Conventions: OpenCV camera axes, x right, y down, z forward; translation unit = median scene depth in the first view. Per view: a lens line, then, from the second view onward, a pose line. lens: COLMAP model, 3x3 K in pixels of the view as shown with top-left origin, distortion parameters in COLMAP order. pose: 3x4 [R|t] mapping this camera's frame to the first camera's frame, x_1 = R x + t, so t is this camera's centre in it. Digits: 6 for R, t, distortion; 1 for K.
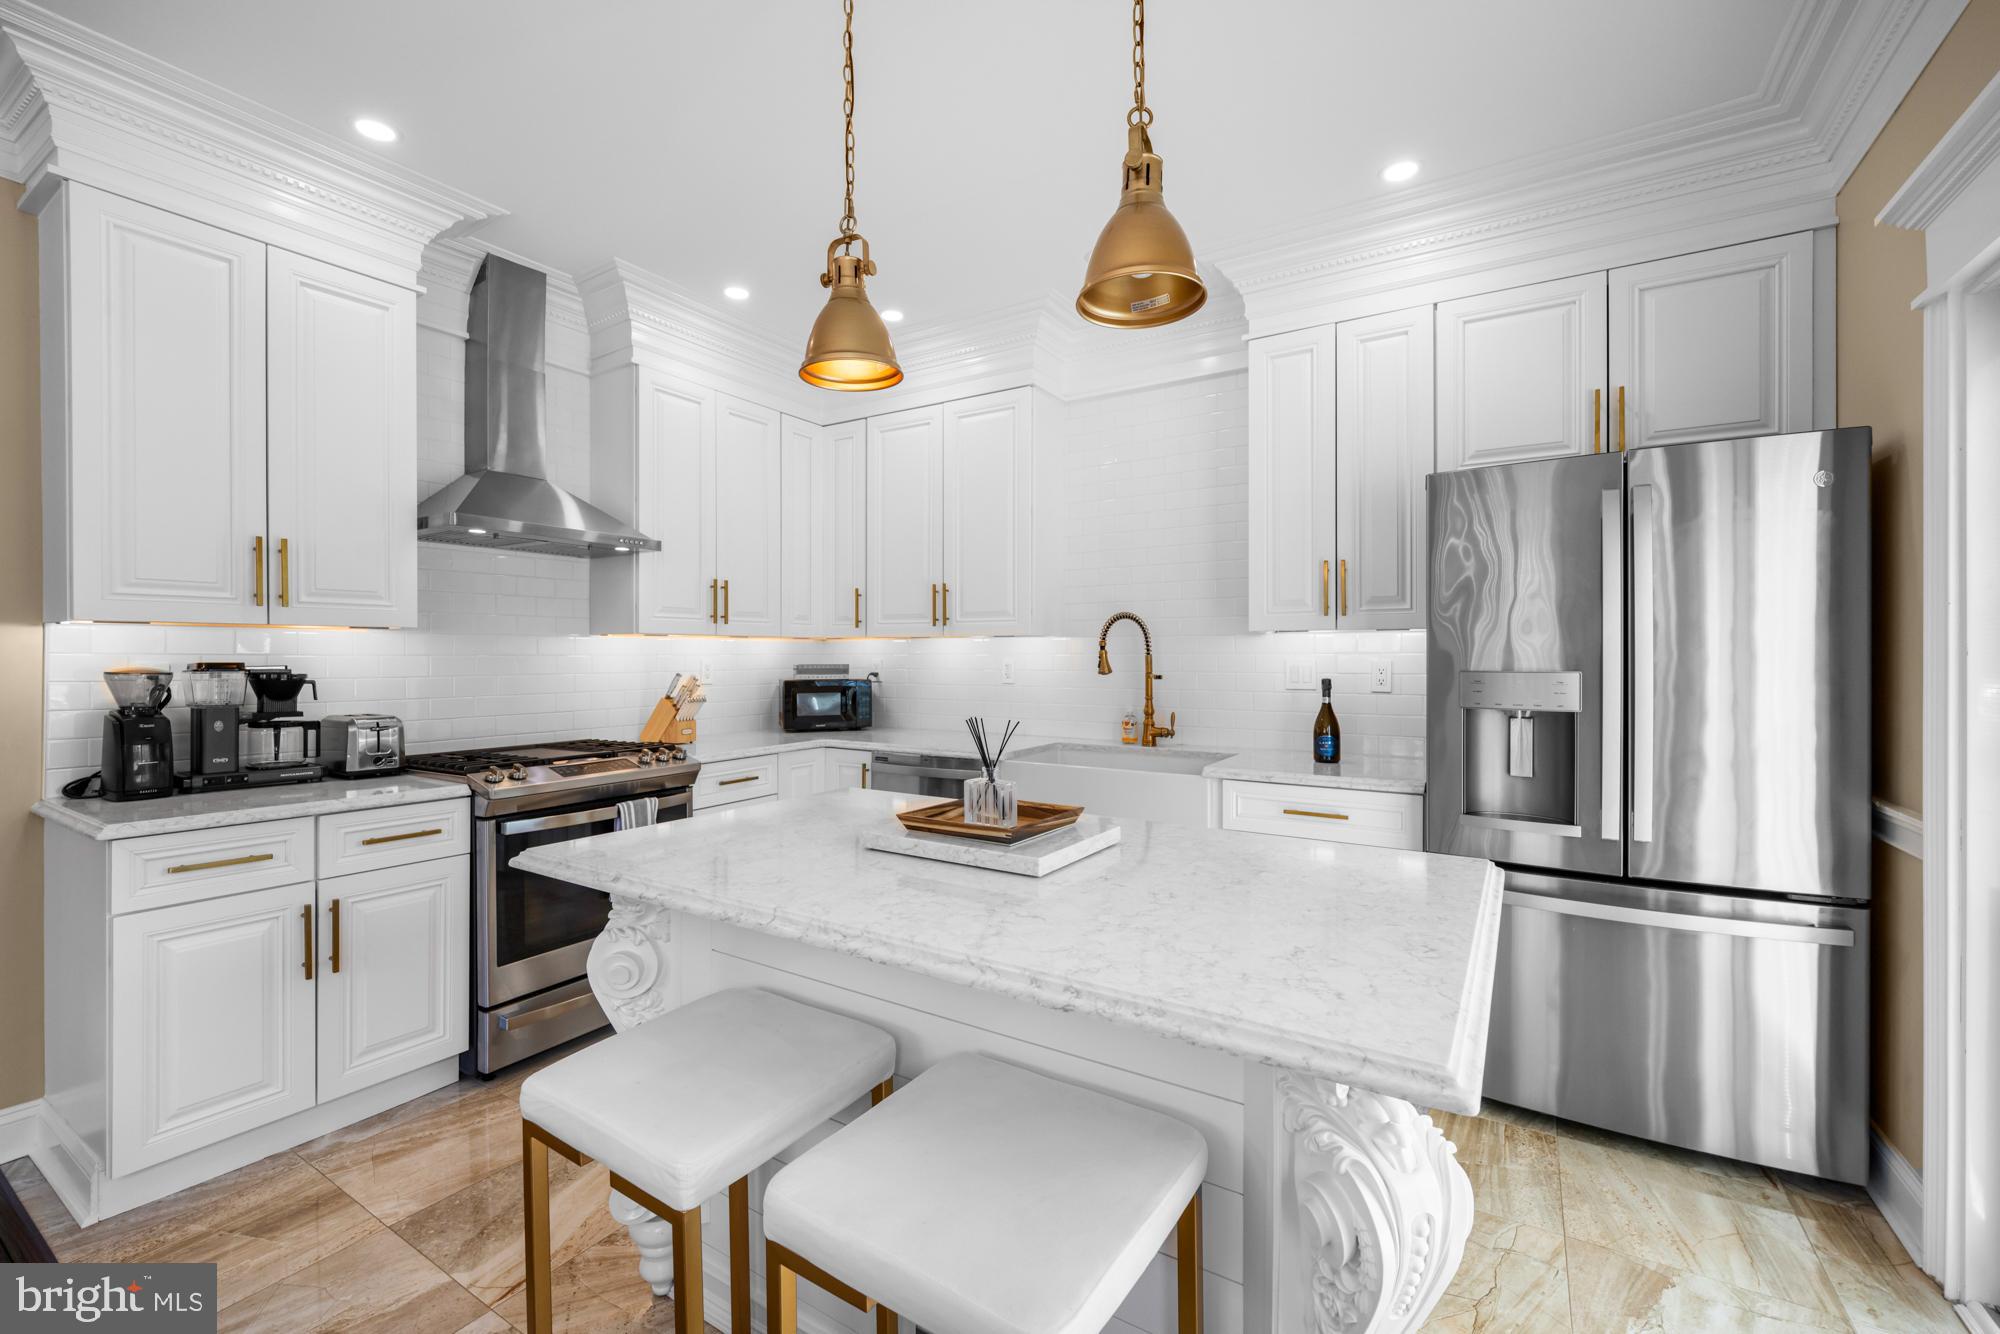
lens RADIAL K [[830.6, 0, 995.6], [0, 830.6, 661.2], [0, 0, 1]] dist [0.001137, 0.000209]
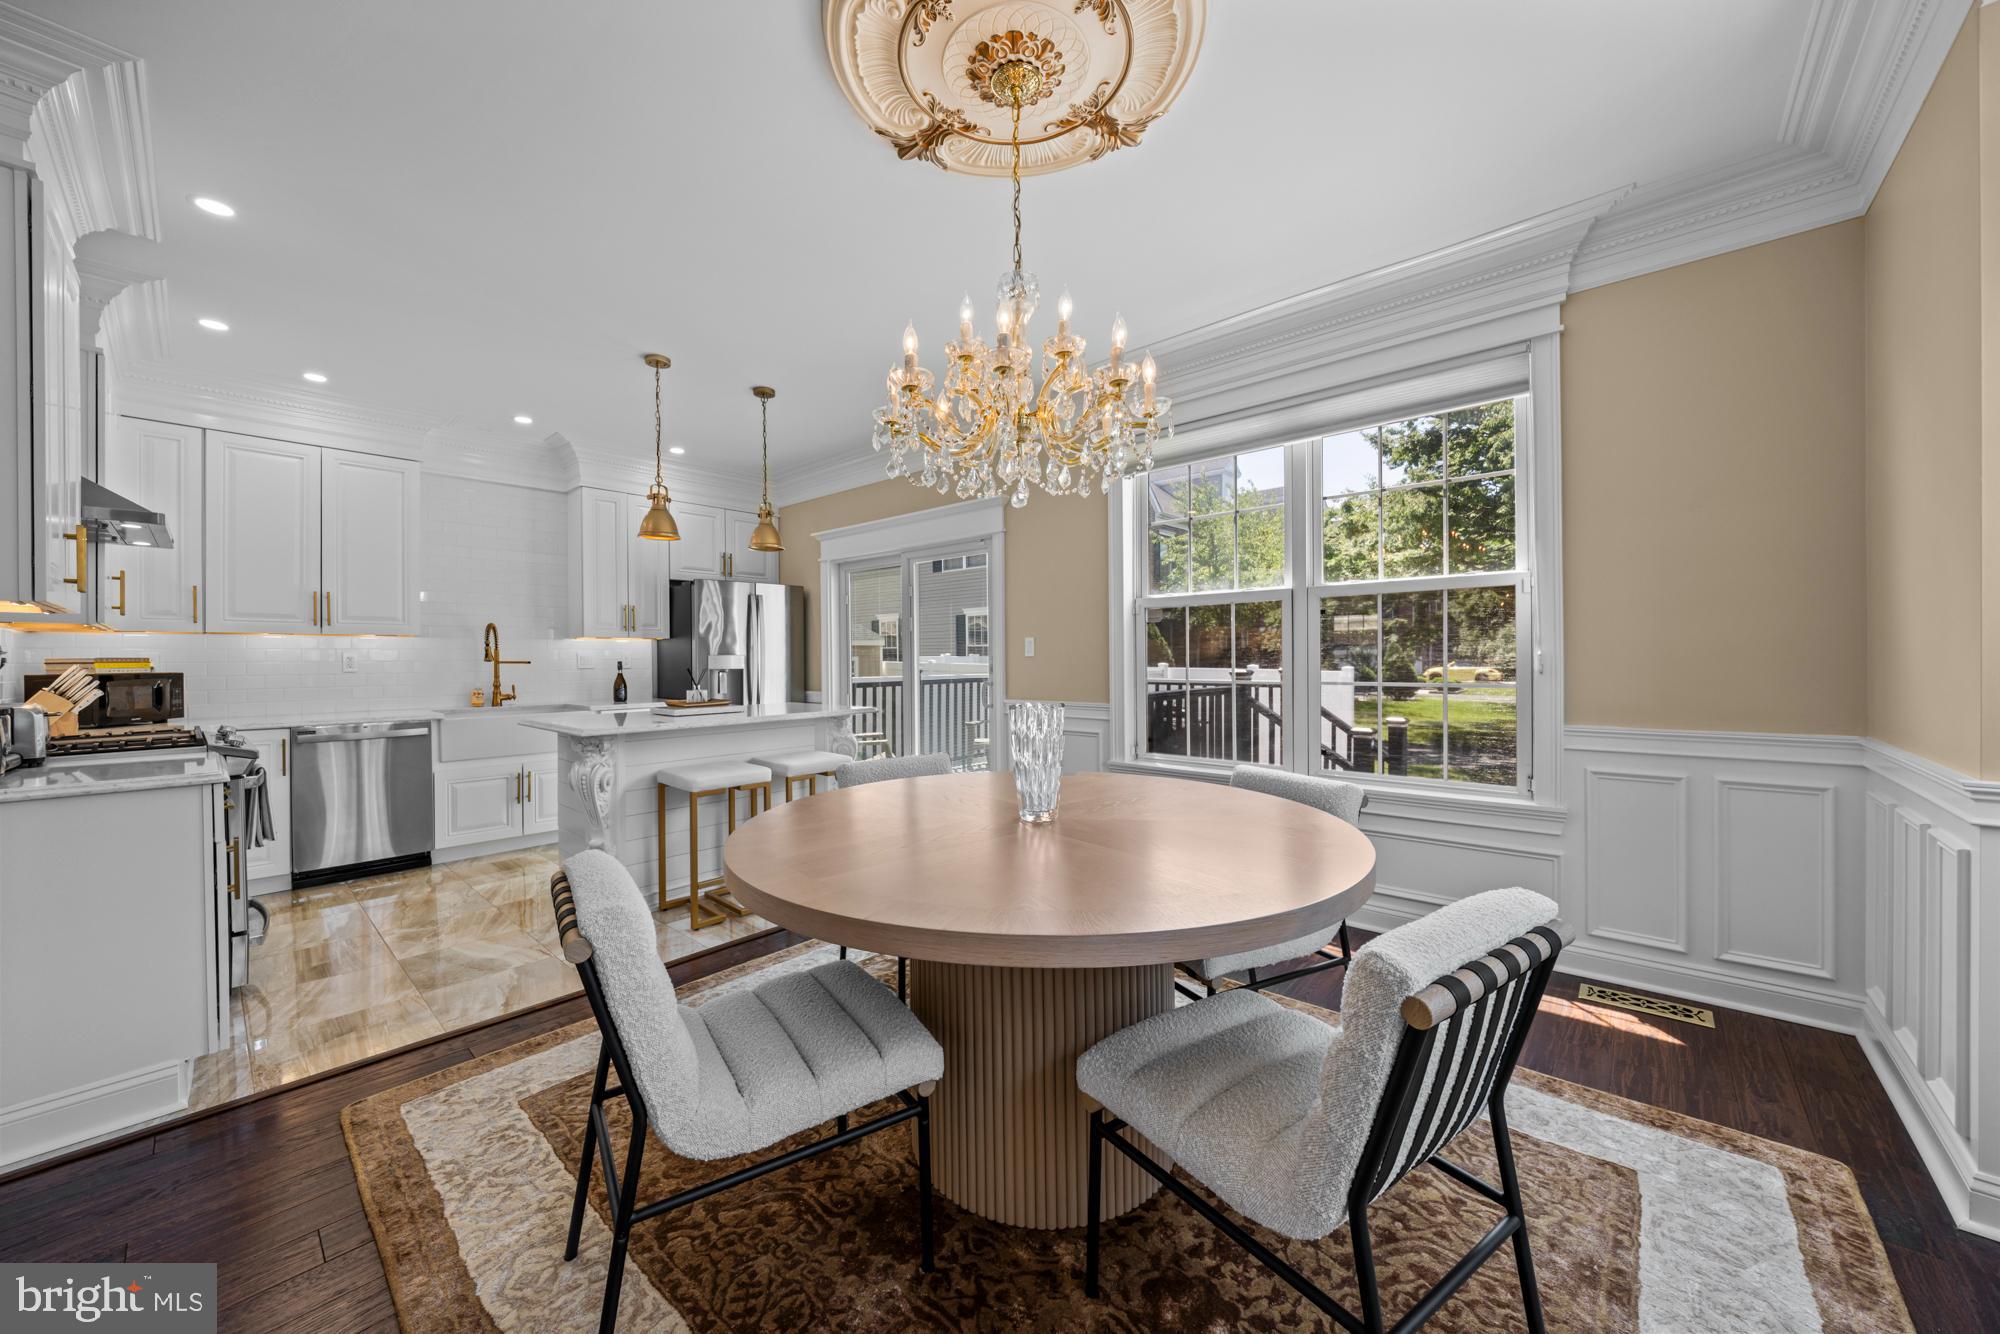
lens RADIAL K [[725.2, 0, 993.3], [0, 725.2, 661.4], [0, 0, 1]] dist [-0.000026, -0.005722]
pose [[0.167559, -0.005735, 0.985845, -1.371396], [0.014666, 0.999887, 0.003324, 0.031783], [-0.985753, 0.013902, 0.167624, -0.248351]]
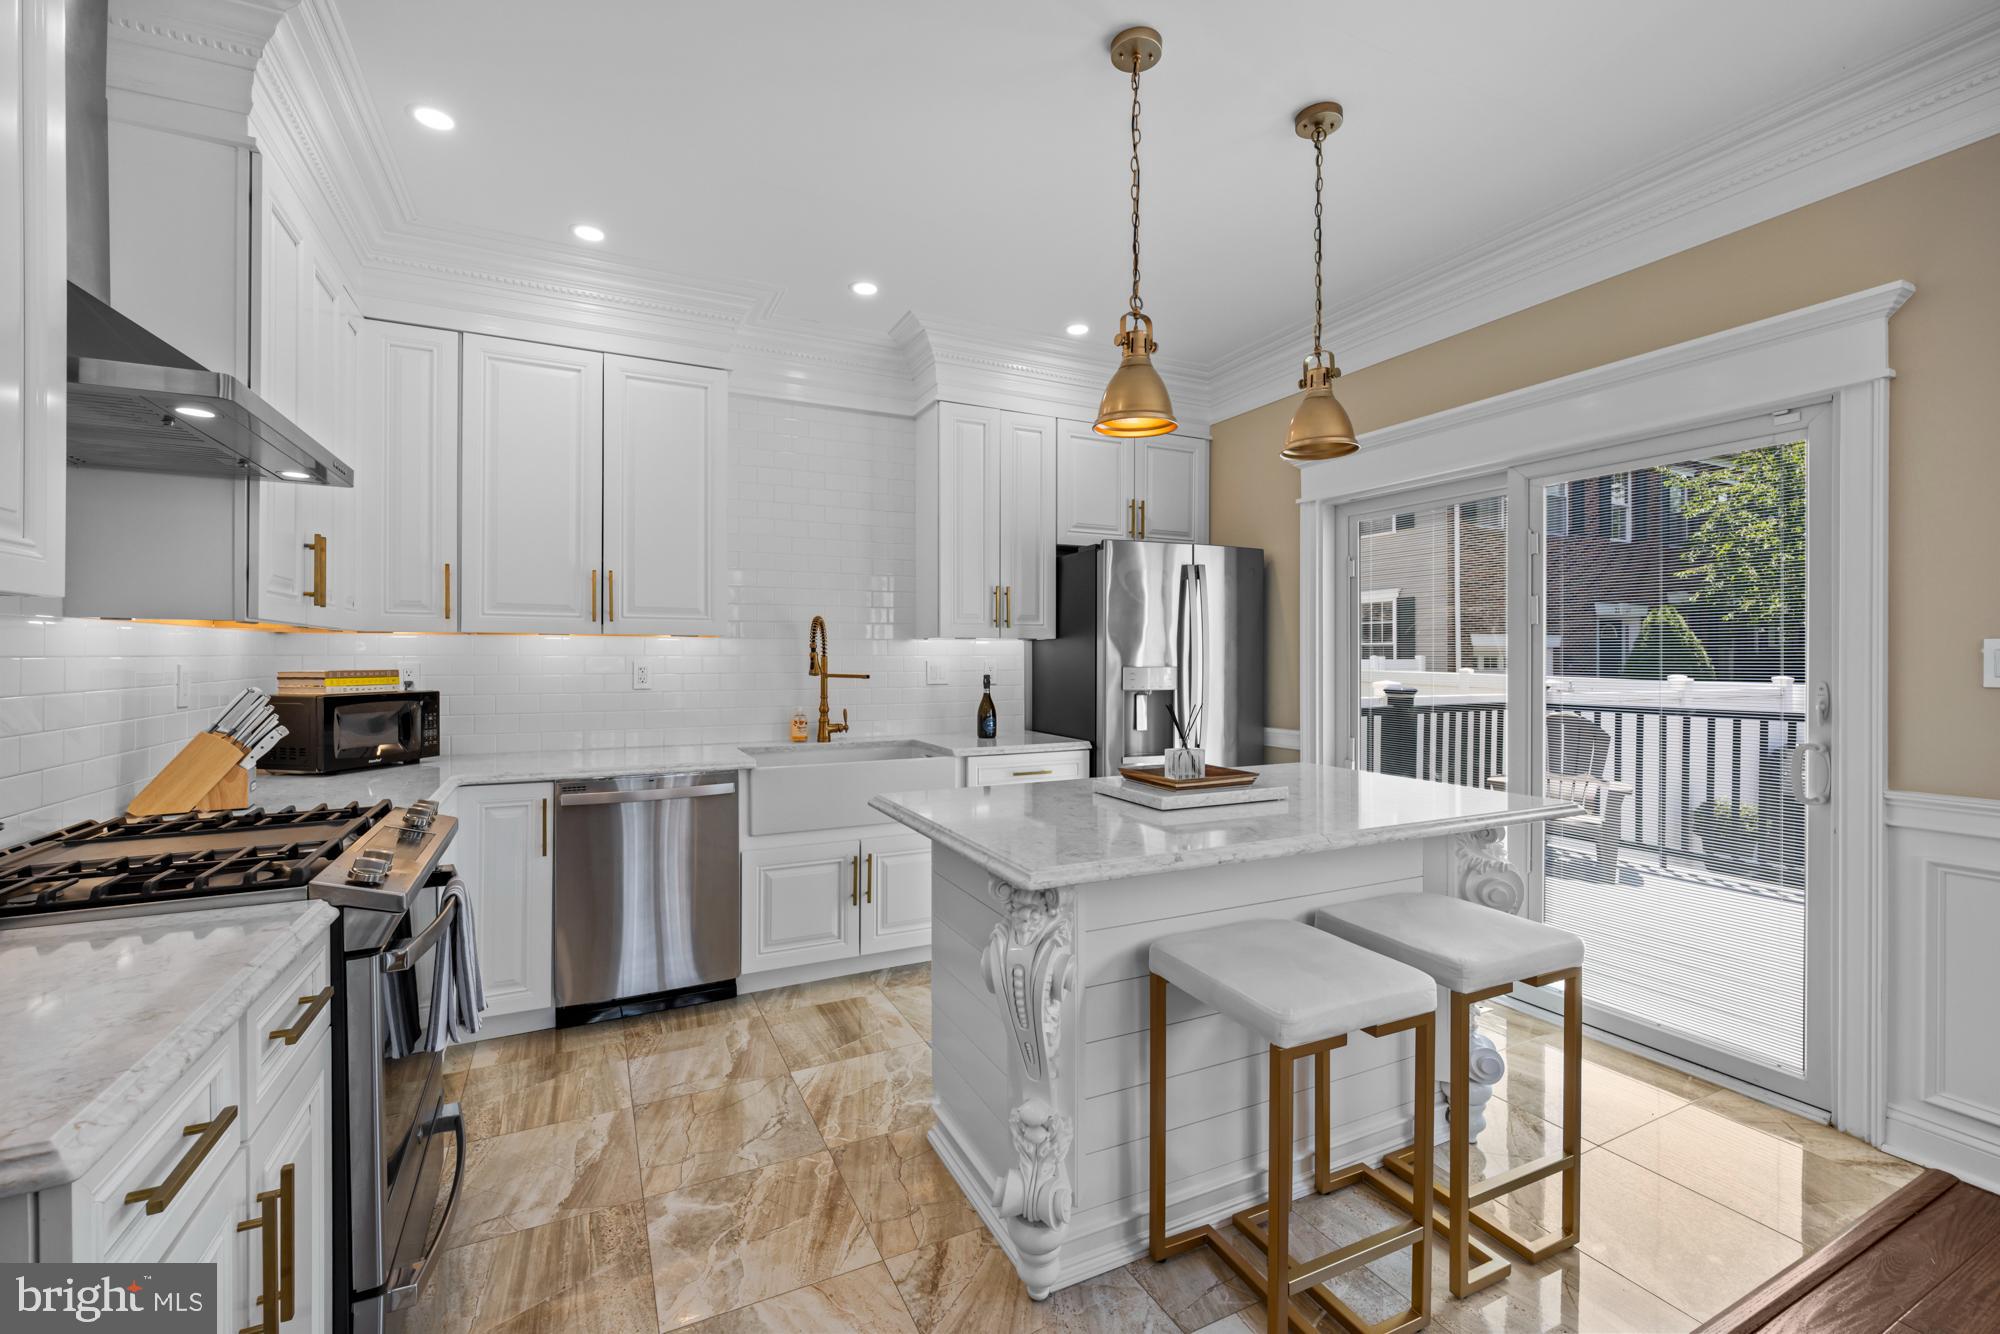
lens RADIAL K [[830.6, 0, 995.6], [0, 830.6, 661.2], [0, 0, 1]] dist [0.001137, 0.000209]
pose [[0.520210, -0.003786, 0.854030, -0.809919], [0.006404, 0.999979, 0.000532, -0.001294], [-0.854014, 0.005192, 0.520223, 0.332689]]
